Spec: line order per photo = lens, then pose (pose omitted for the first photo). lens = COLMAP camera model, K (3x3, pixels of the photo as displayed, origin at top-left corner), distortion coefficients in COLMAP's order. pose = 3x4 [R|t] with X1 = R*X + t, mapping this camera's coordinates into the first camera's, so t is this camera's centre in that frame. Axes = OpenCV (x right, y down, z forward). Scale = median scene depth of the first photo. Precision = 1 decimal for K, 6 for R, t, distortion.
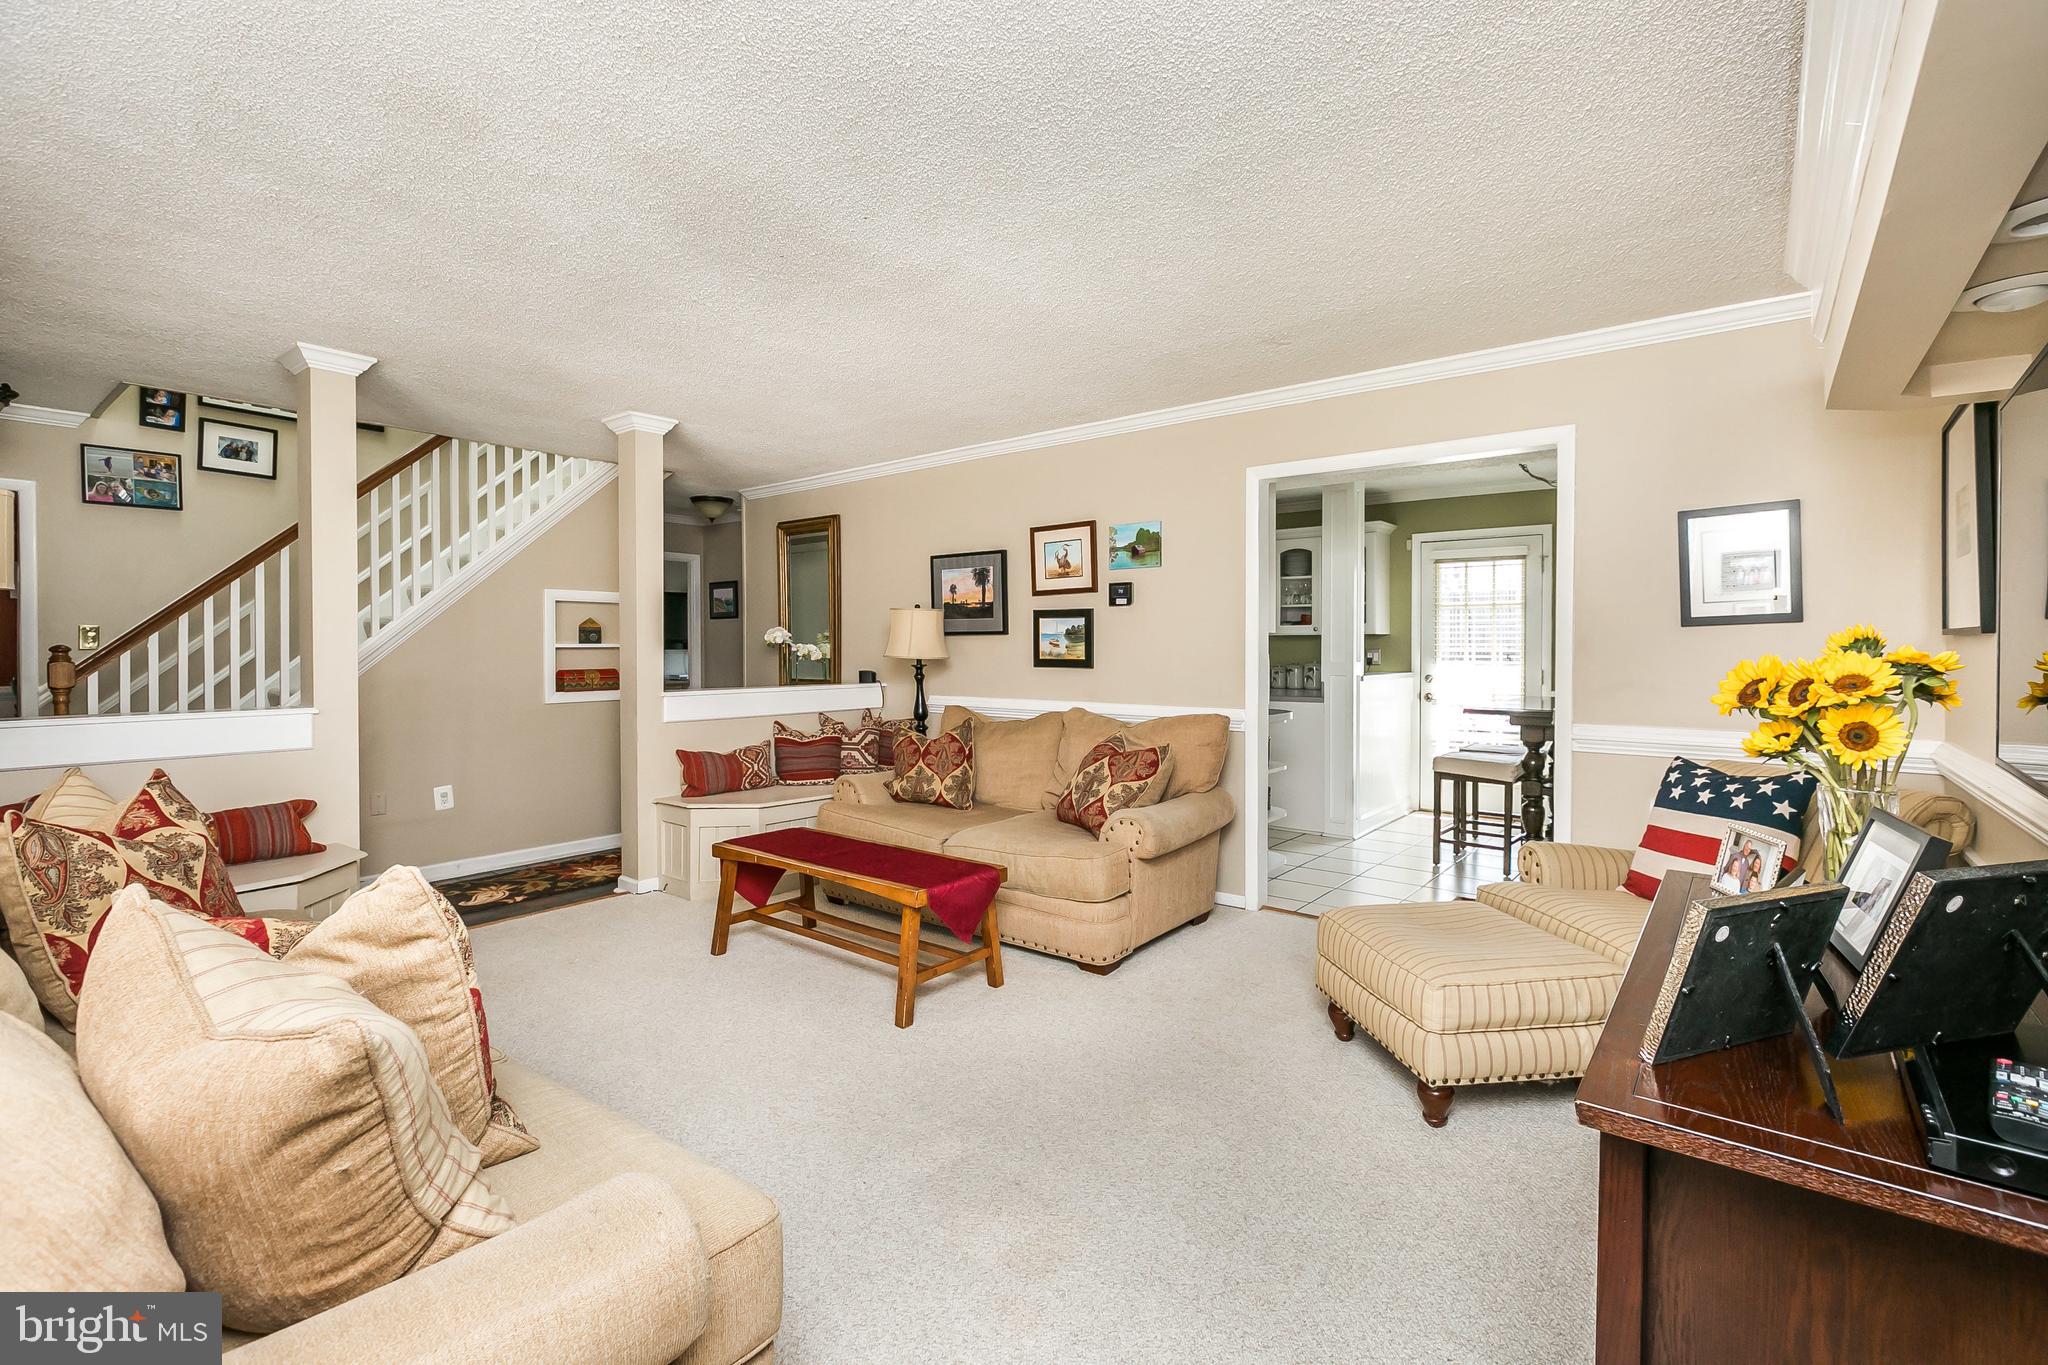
lens RADIAL K [[928.7, 0, 1022.7], [0, 928.7, 667.5], [0, 0, 1]] dist [0.008421, -0.000473]
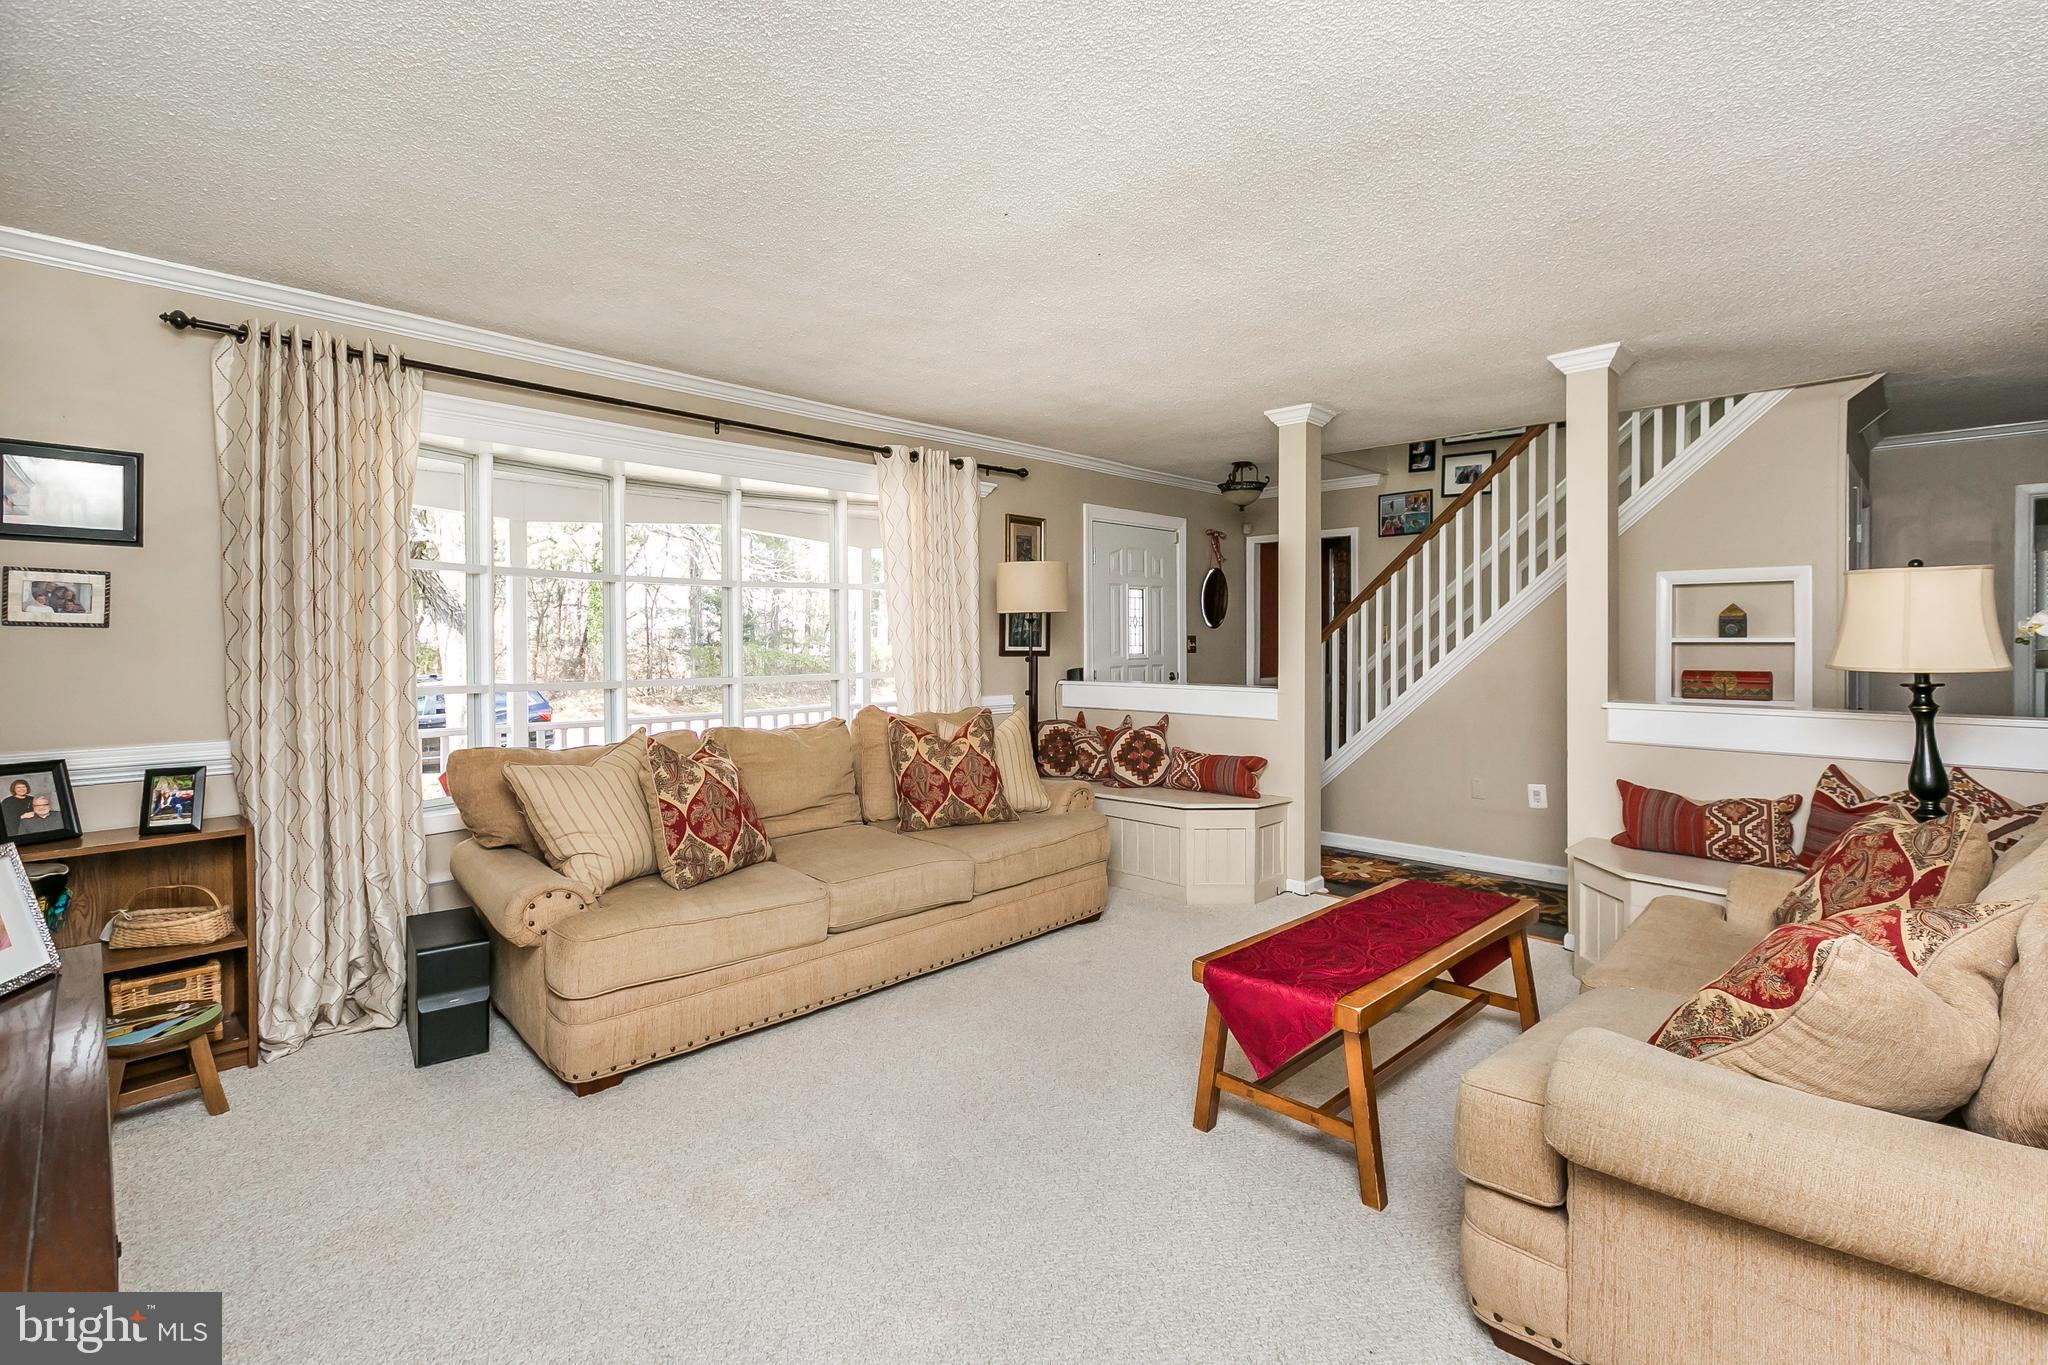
lens RADIAL K [[928.7, 0, 1011.9], [0, 928.7, 642.9], [0, 0, 1]] dist [0.008421, -0.000473]
pose [[-0.103578, 0.007266, -0.994595, 0.420378], [-0.021279, 0.999728, 0.009519, -0.018461], [0.994394, 0.022150, -0.103396, 0.574584]]
